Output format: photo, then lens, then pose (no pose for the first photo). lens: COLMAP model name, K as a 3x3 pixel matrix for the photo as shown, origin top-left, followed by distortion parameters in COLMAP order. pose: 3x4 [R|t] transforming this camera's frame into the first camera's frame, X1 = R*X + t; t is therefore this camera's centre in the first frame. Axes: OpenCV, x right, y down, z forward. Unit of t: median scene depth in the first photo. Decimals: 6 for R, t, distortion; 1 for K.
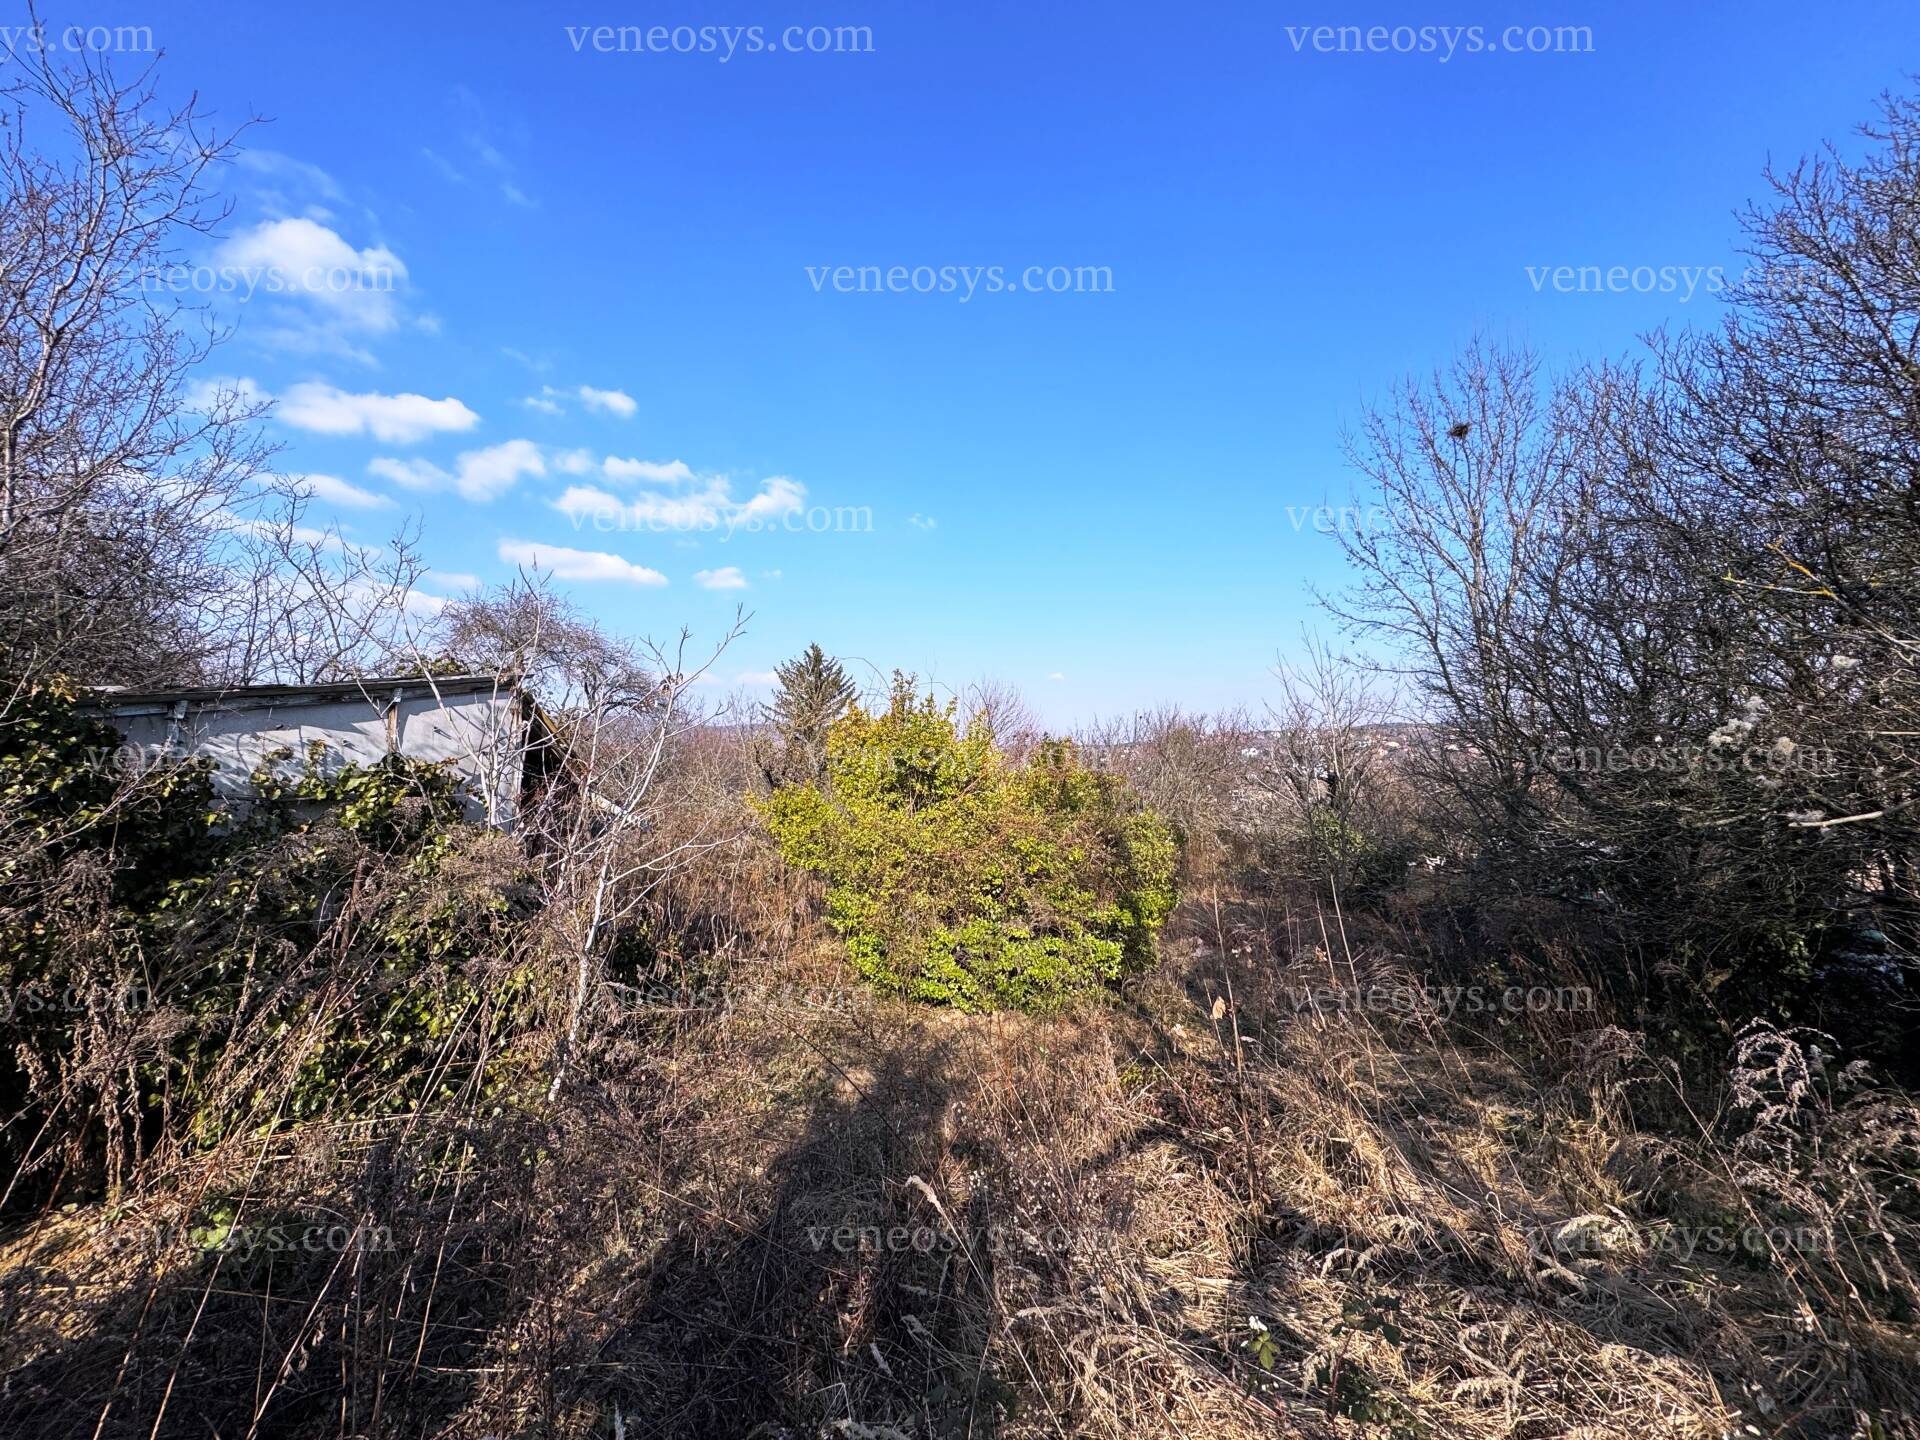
lens RADIAL K [[761.5, 0, 960.7], [0, 761.5, 715.3], [0, 0, 1]] dist [0.001421, 0.000019]
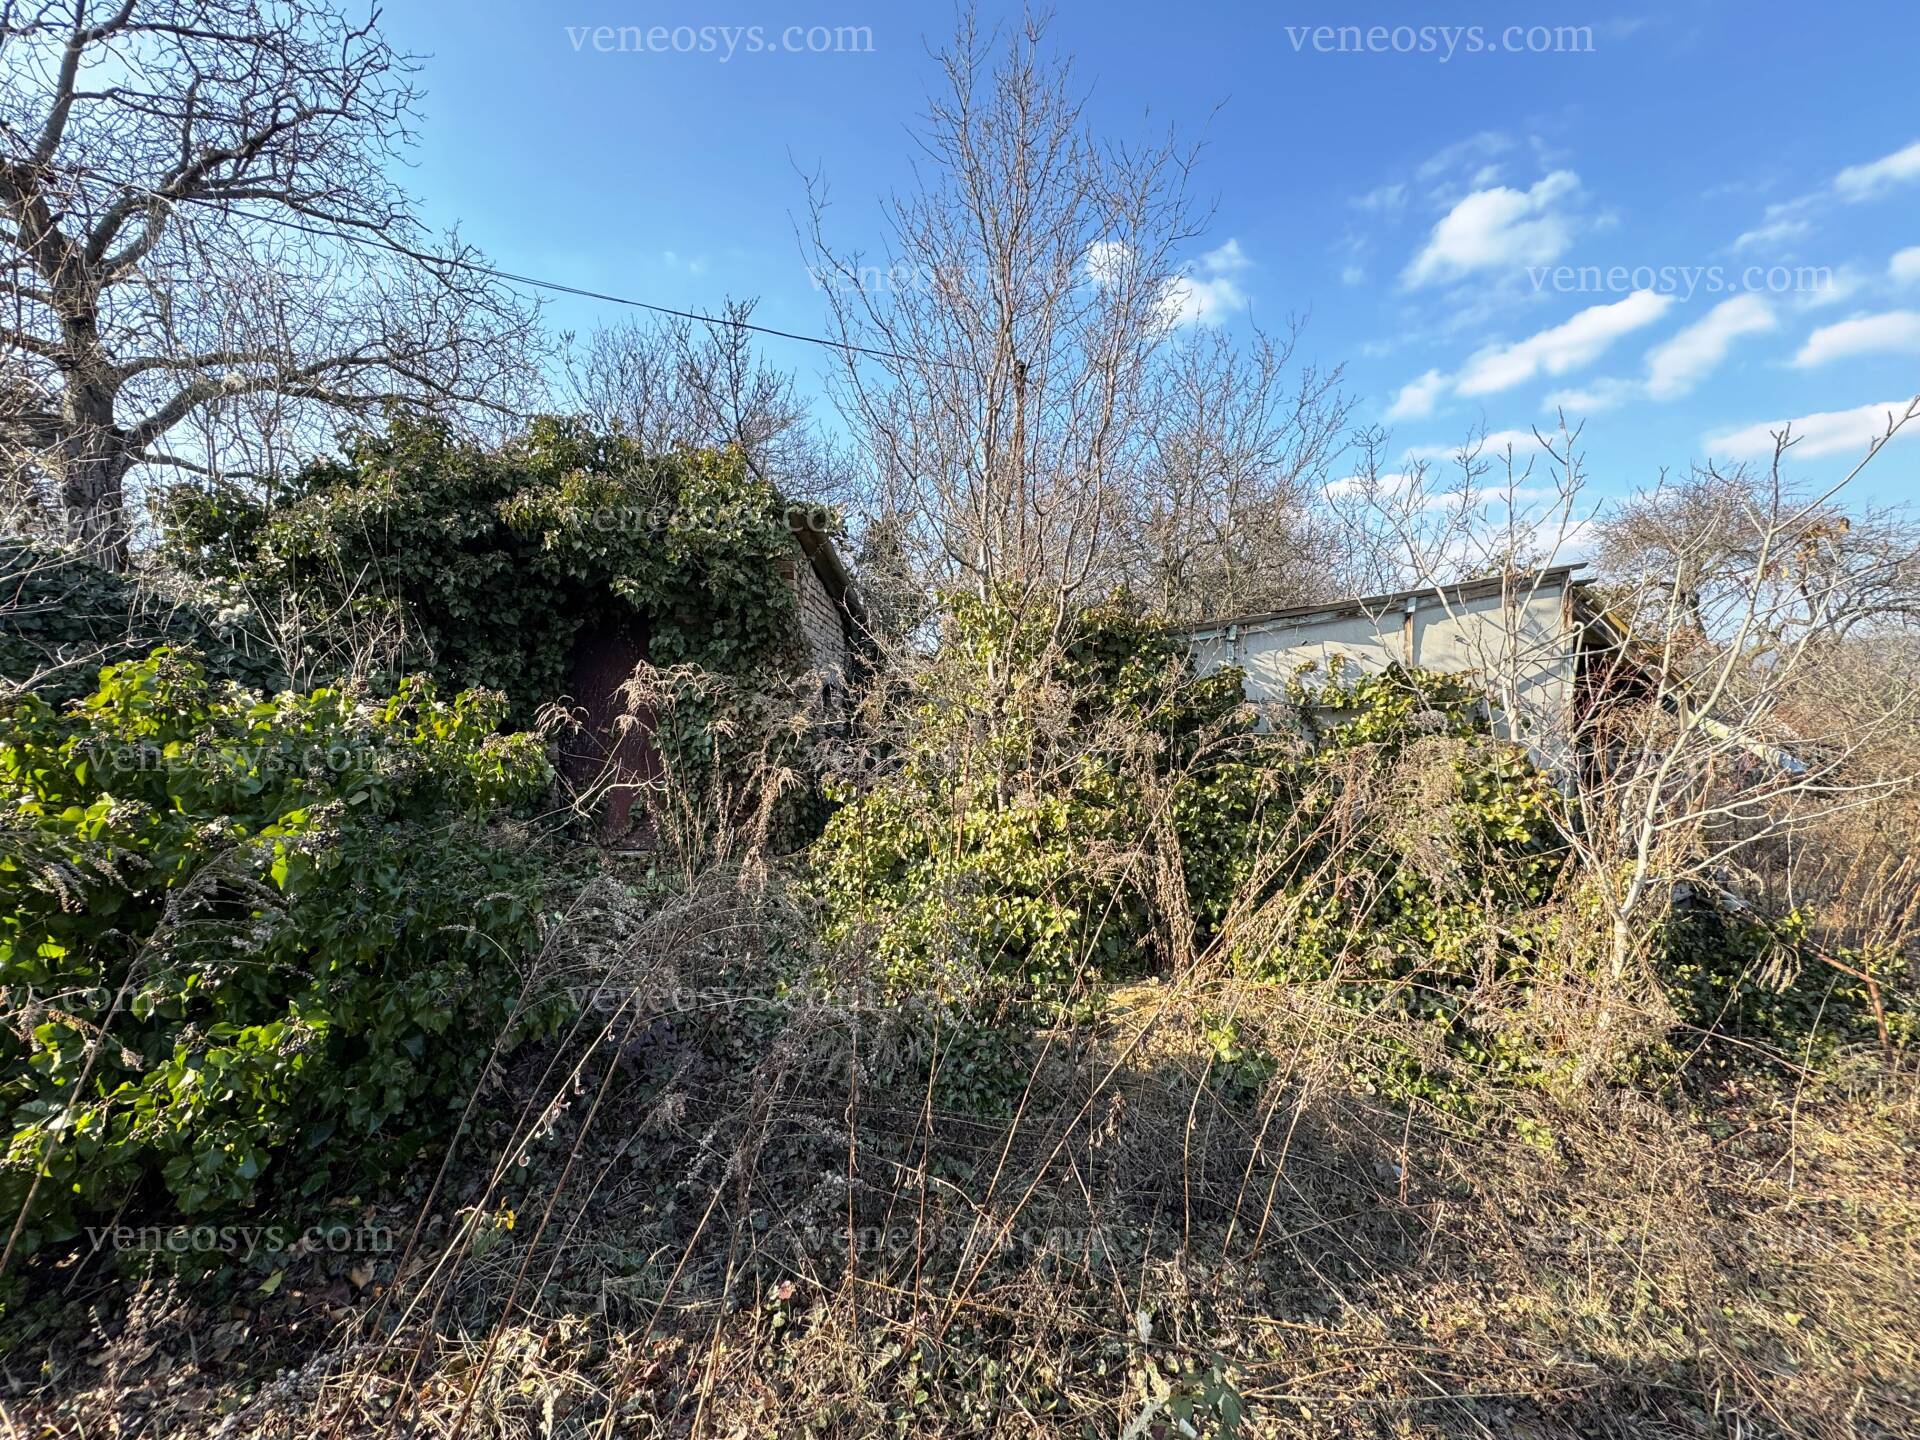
lens RADIAL K [[761.5, 0, 959.6], [0, 761.5, 724.6], [0, 0, 1]] dist [0.001421, 0.000019]
pose [[0.241280, 0.015226, -0.970336, 0.070003], [0.065013, 0.997377, 0.031816, 0.058521], [0.968276, -0.070761, 0.239657, 0.197064]]
